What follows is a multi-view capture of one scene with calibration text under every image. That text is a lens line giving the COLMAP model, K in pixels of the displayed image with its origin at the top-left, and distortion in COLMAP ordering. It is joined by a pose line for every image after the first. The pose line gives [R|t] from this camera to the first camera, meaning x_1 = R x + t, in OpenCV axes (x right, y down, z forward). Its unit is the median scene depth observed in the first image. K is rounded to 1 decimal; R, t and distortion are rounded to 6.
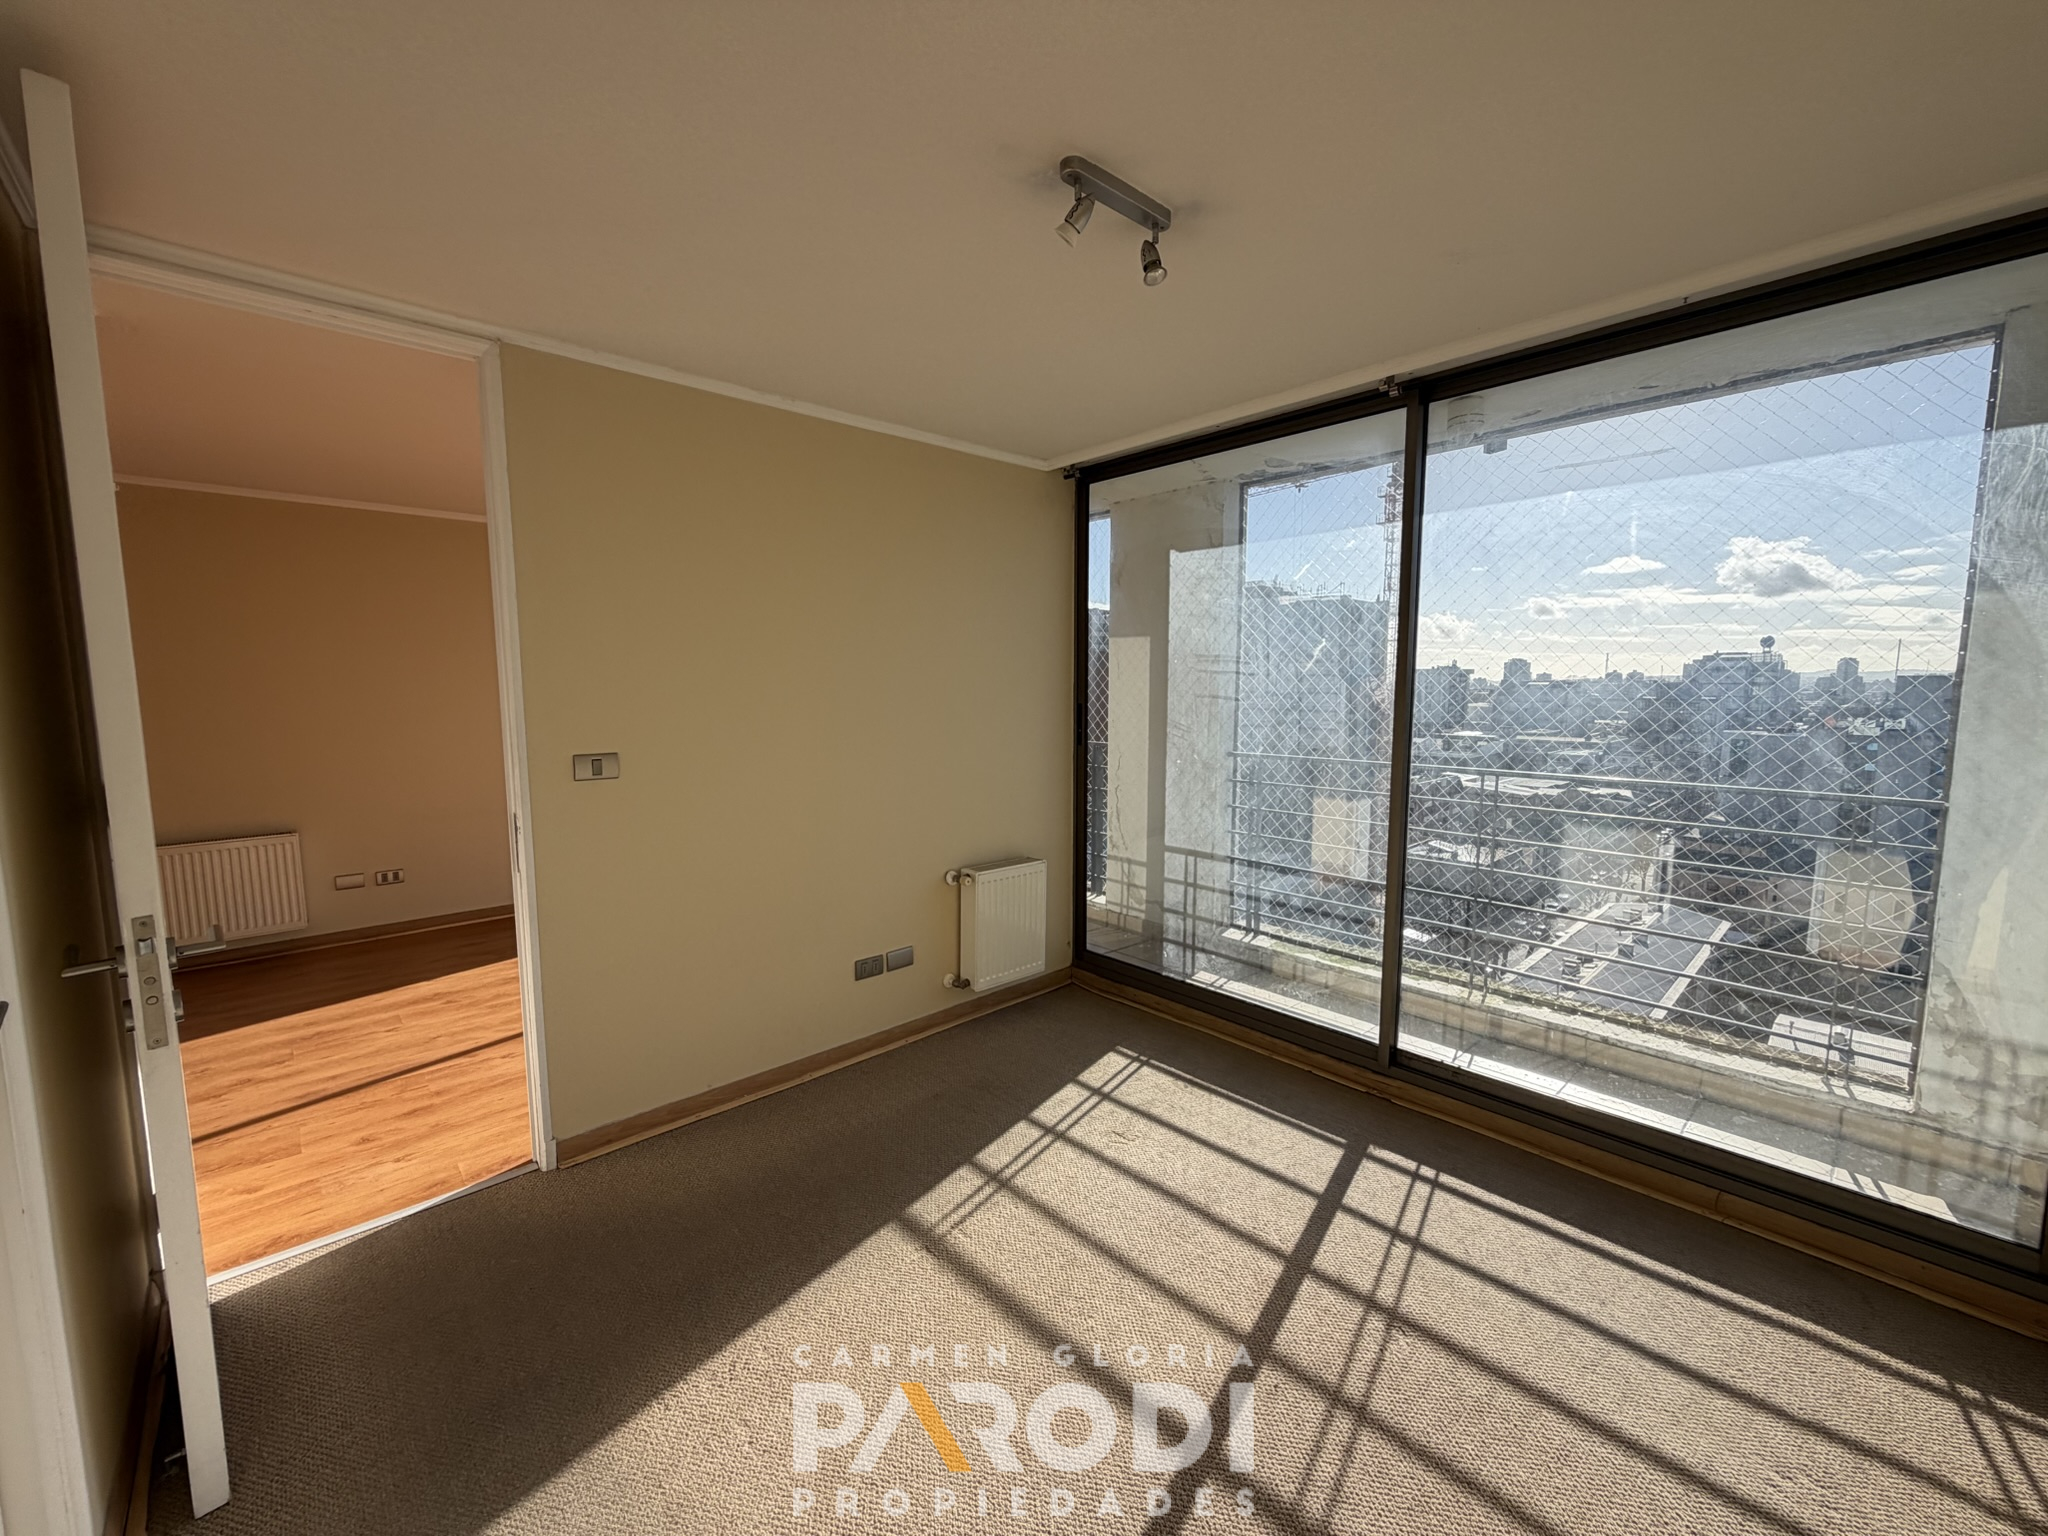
lens RADIAL K [[817.1, 0, 1020.2], [0, 817.1, 753.4], [0, 0, 1]] dist [-0.000899, 0.000485]
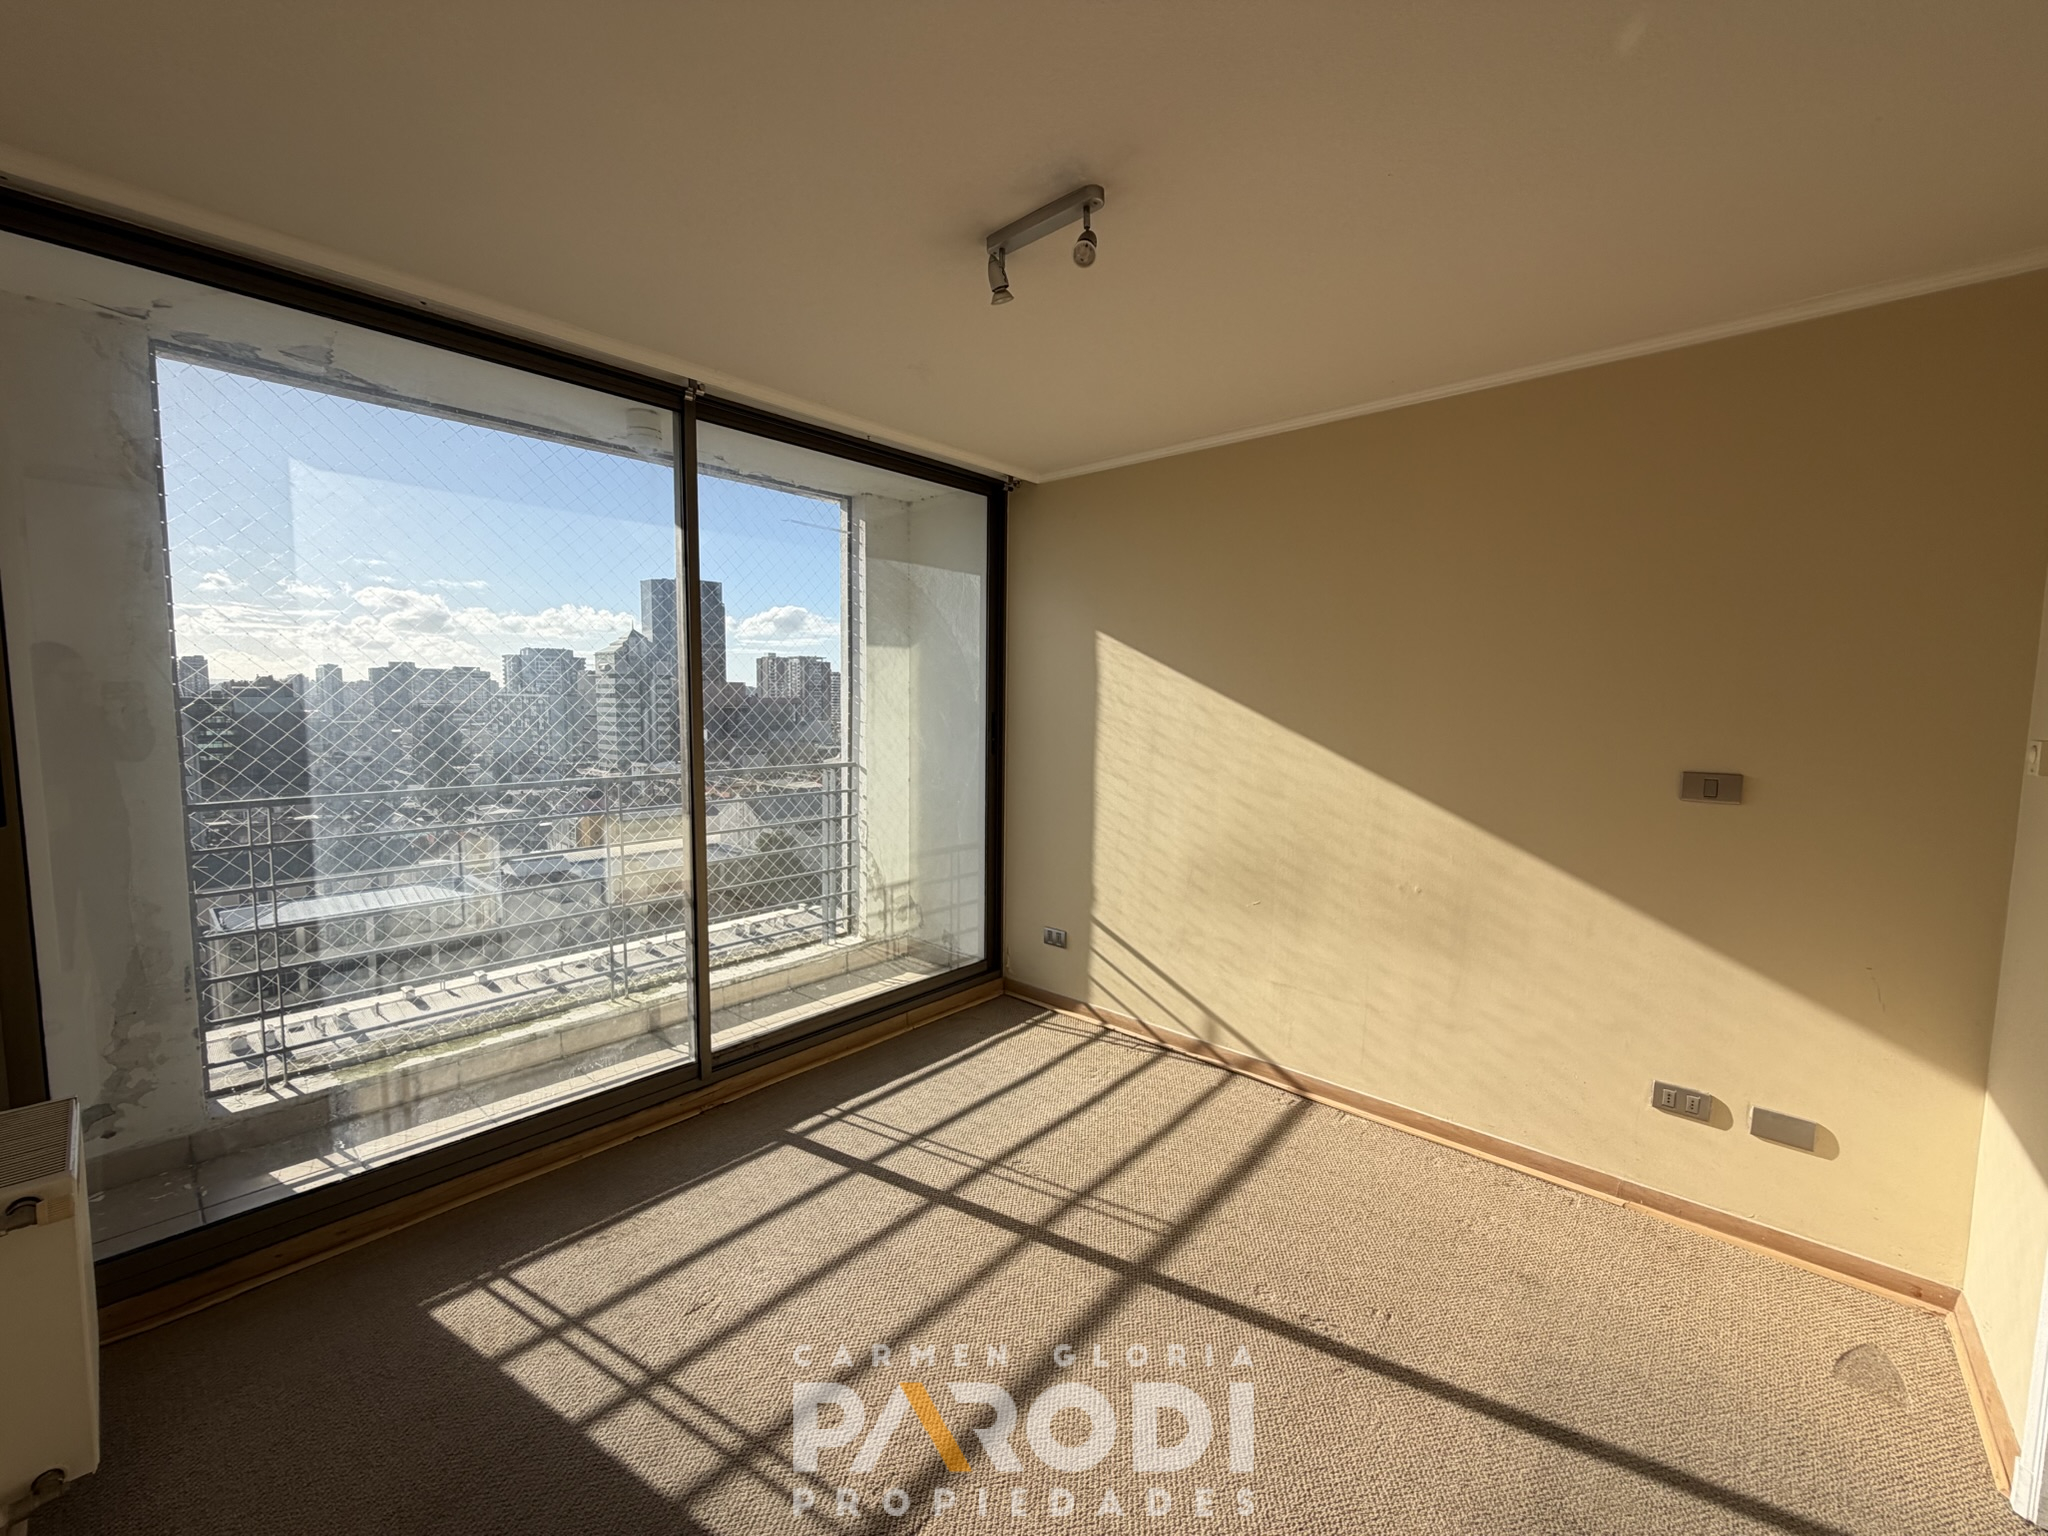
lens RADIAL K [[817.1, 0, 1024.7], [0, 817.1, 765.9], [0, 0, 1]] dist [-0.000899, 0.000485]
pose [[-0.100402, -0.082517, 0.991519, -0.546635], [0.075734, 0.993030, 0.090312, -0.054015], [-0.992060, 0.084159, -0.093453, 0.670095]]
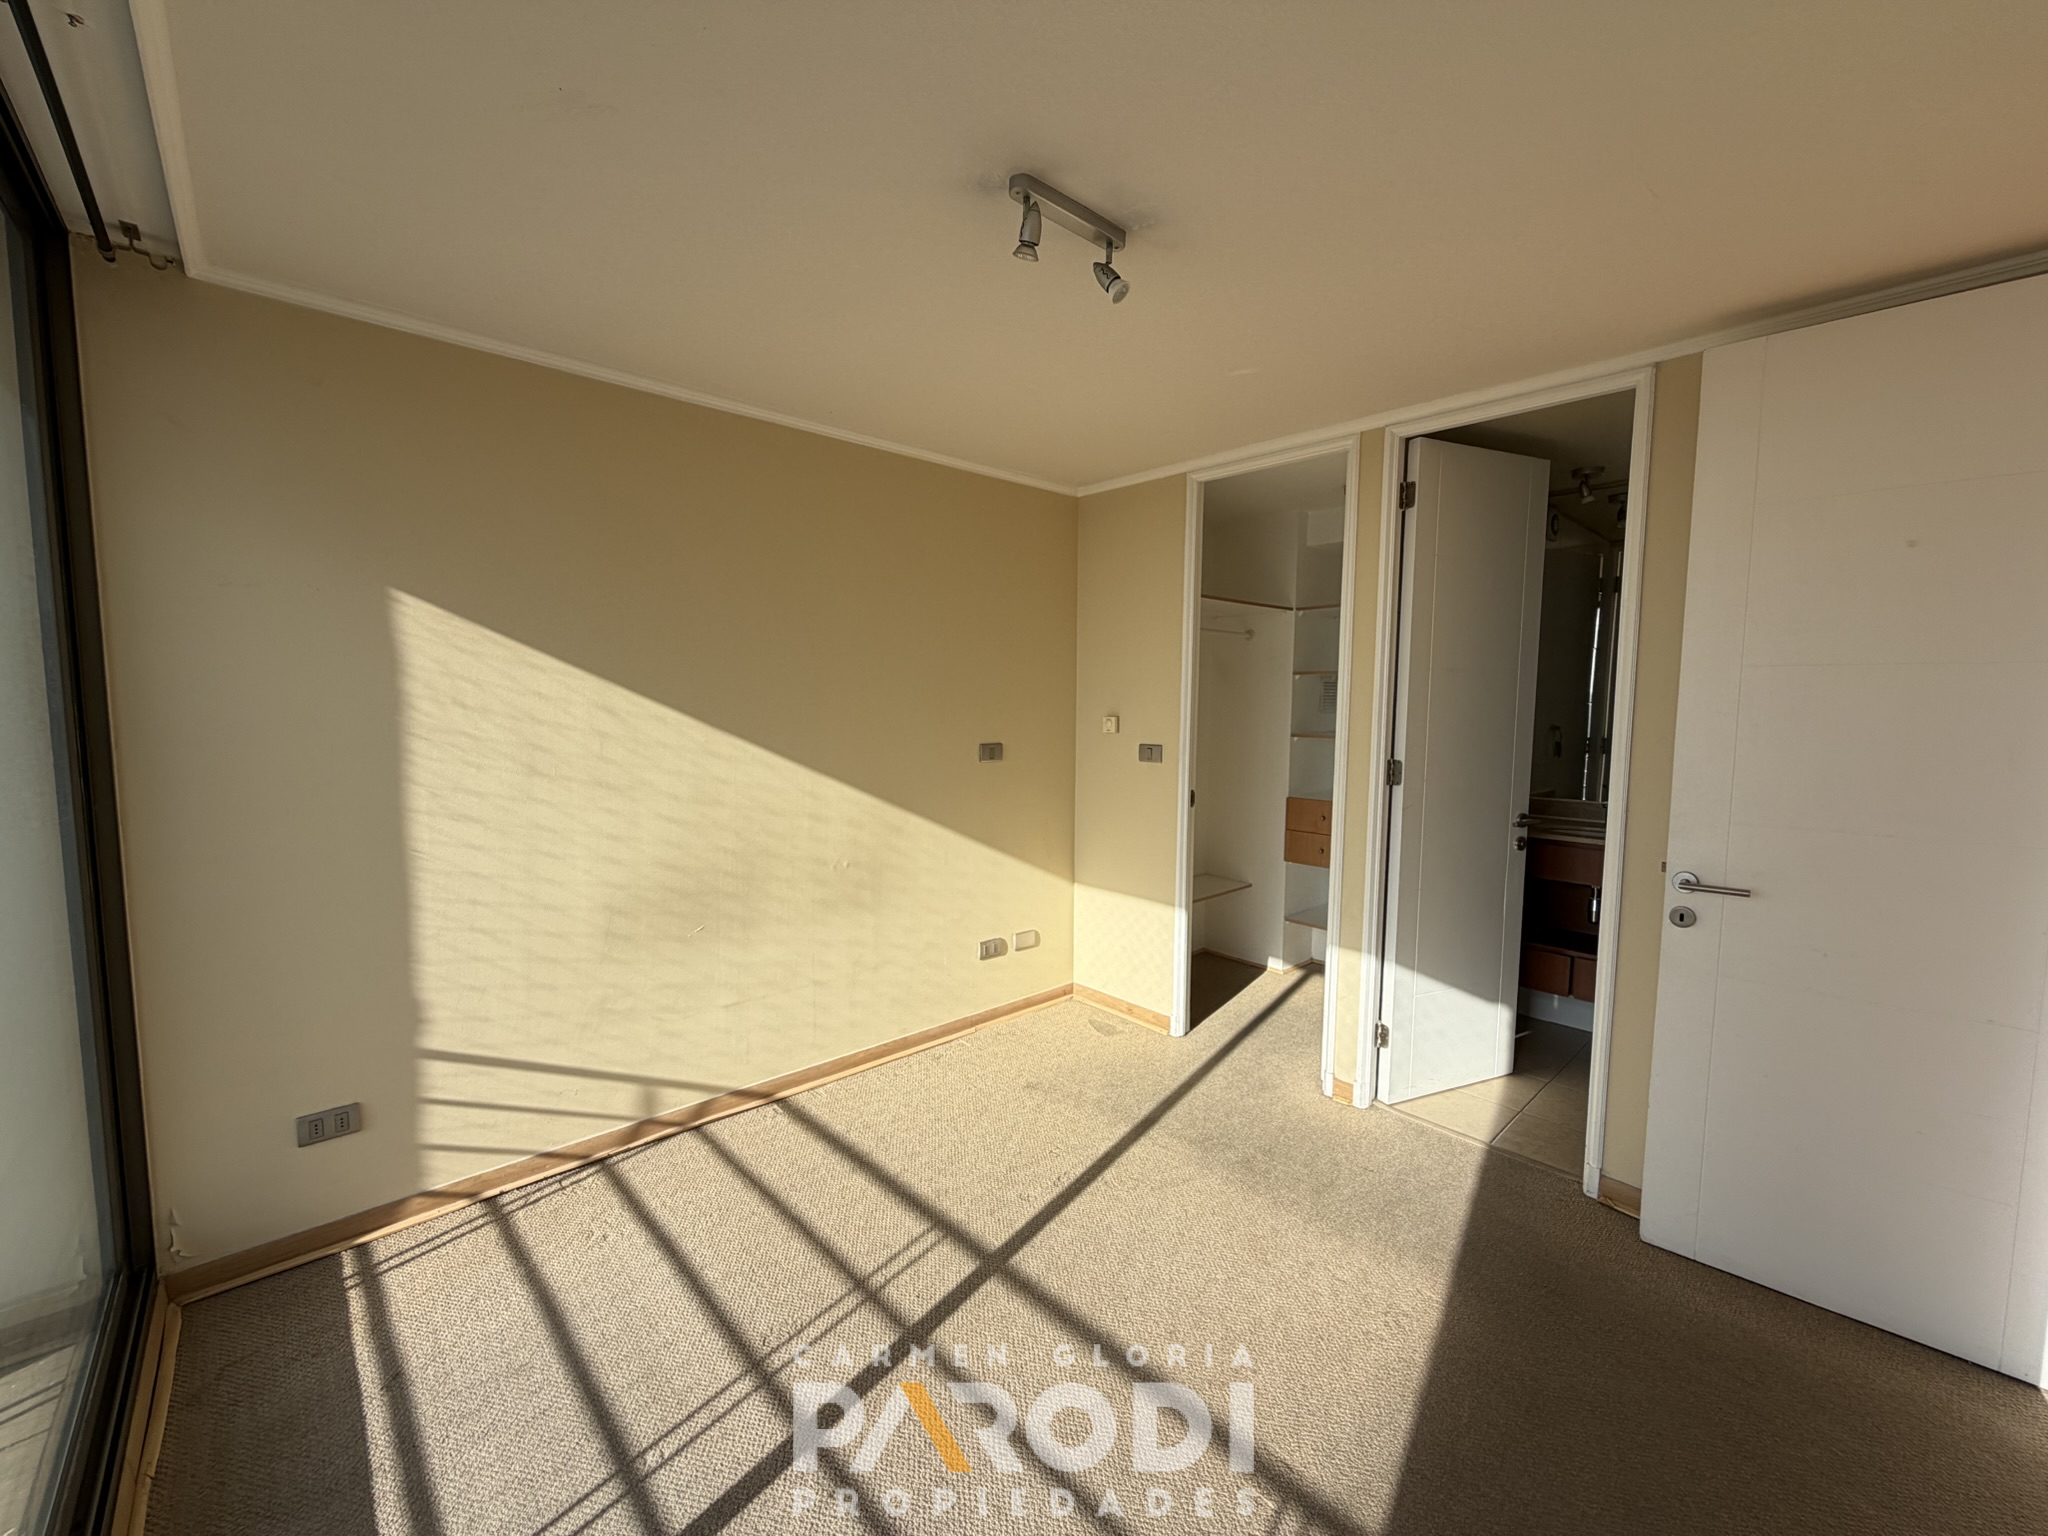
lens RADIAL K [[817.1, 0, 1029.3], [0, 817.1, 766.0], [0, 0, 1]] dist [-0.000899, 0.000485]
pose [[-0.999962, -0.006105, 0.006159, 0.088567], [-0.004943, 0.984788, 0.173691, -0.109757], [-0.007126, 0.173654, -0.984781, 1.191524]]
